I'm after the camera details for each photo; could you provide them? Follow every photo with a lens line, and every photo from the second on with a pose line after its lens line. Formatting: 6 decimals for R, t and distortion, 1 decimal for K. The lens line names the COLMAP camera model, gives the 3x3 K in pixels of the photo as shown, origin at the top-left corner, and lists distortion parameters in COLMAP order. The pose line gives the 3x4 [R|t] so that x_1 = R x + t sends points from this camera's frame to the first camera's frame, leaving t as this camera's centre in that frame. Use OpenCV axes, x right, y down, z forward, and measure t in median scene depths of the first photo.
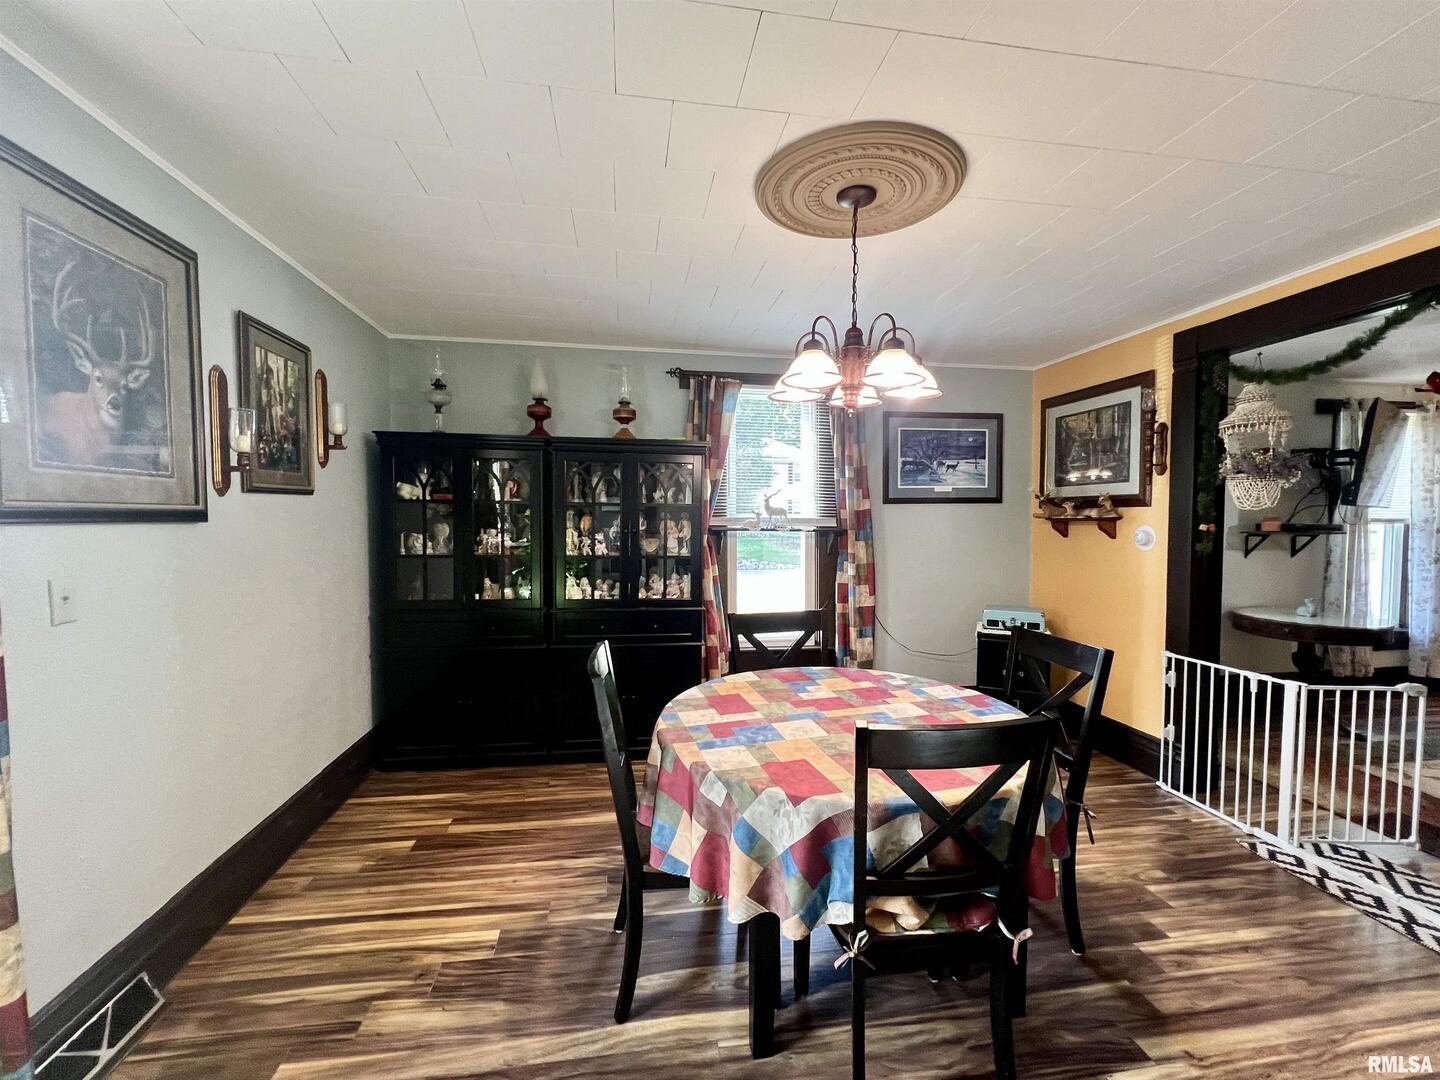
lens RADIAL K [[611.0, 0, 724.6], [0, 611.0, 543.0], [0, 0, 1]] dist [-0.000722, 0.001085]
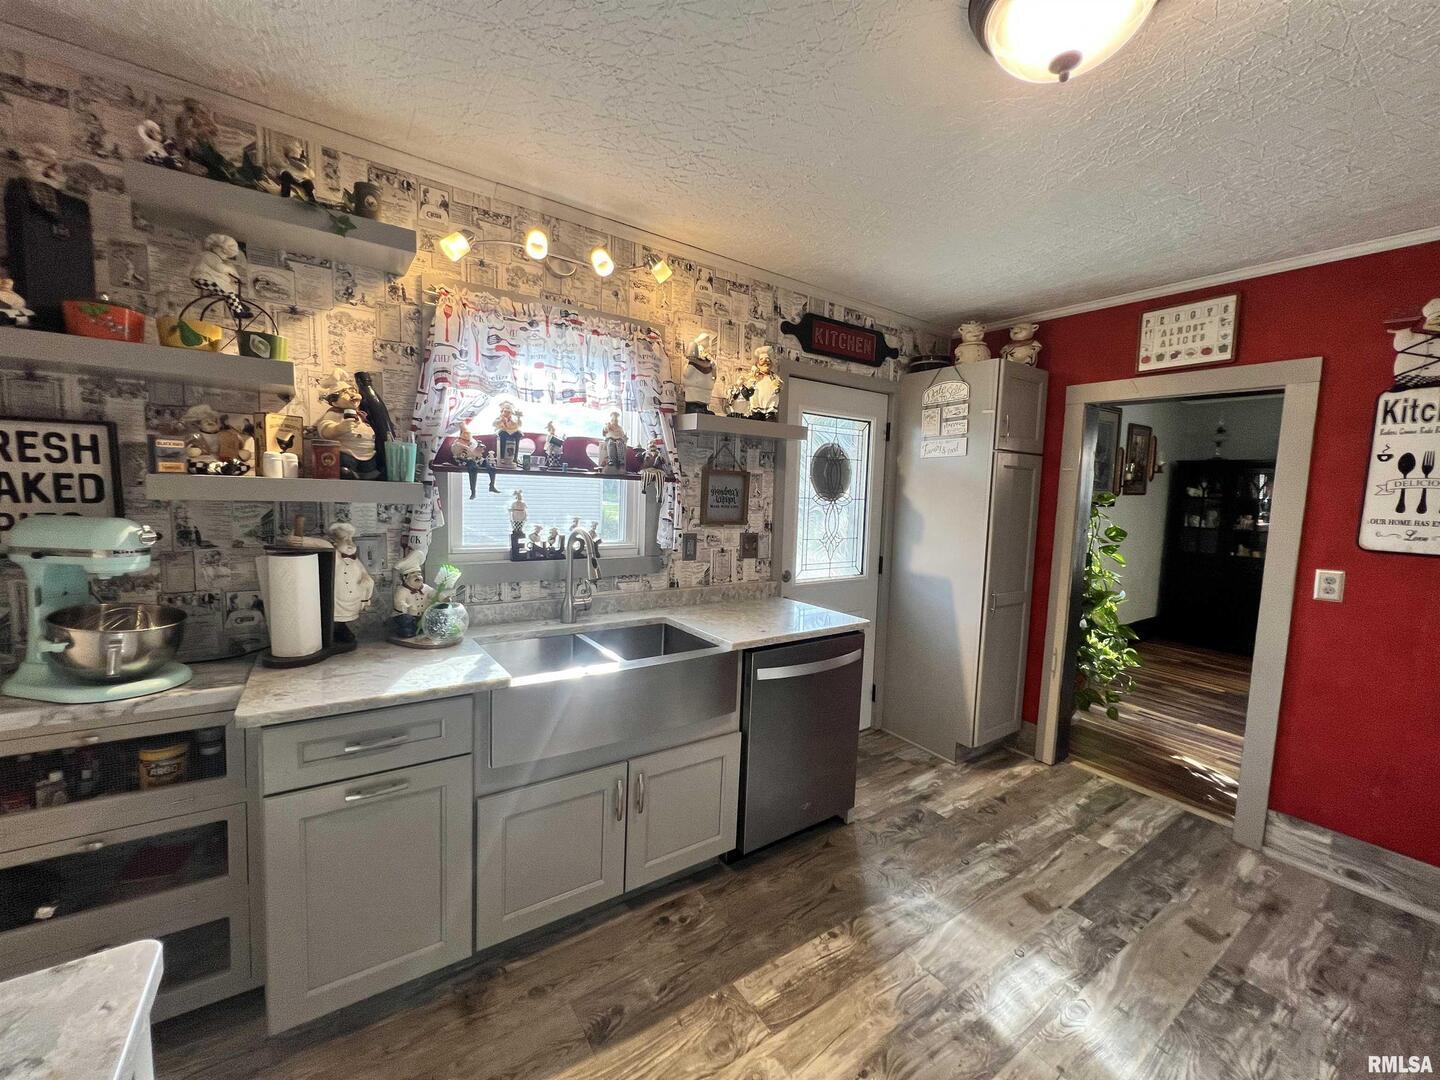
lens RADIAL K [[575.5, 0, 723.0], [0, 575.5, 541.1], [0, 0, 1]] dist [-0.001637, 0.000342]
pose [[0.432002, 0.092014, -0.897166, 0.490120], [-0.065863, 0.995344, 0.070369, 0.037439], [0.899464, 0.028691, 0.436051, -1.150137]]
